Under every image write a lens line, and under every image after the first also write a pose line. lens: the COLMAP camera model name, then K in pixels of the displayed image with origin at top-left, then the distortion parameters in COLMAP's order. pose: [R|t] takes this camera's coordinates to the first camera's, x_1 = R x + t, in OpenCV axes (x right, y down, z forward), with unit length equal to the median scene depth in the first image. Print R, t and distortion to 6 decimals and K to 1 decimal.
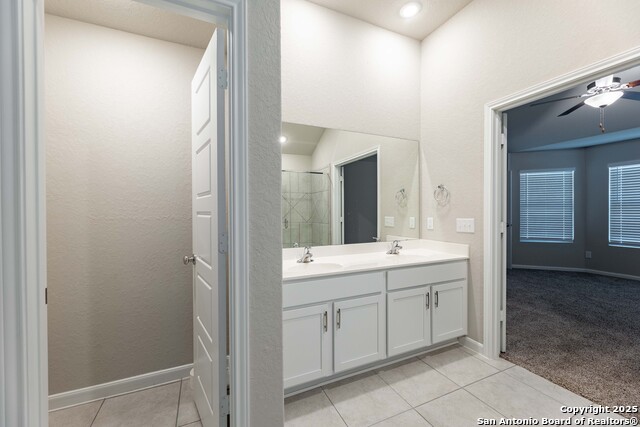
lens RADIAL K [[257.4, 0, 318.4], [0, 257.4, 214.7], [0, 0, 1]] dist [0.002014, -0.000010]
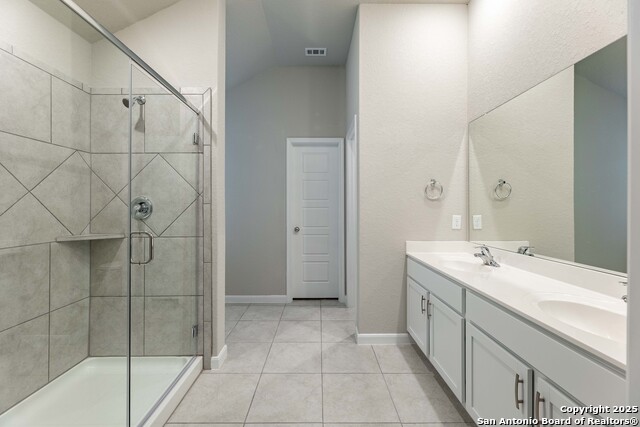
lens RADIAL K [[257.4, 0, 318.4], [0, 257.4, 209.9], [0, 0, 1]] dist [0.002014, -0.000010]
pose [[-0.411953, 0.017891, -0.911030, 1.152597], [0.005234, 0.999837, 0.017268, -0.017341], [0.911190, 0.002345, -0.411979, 0.982063]]
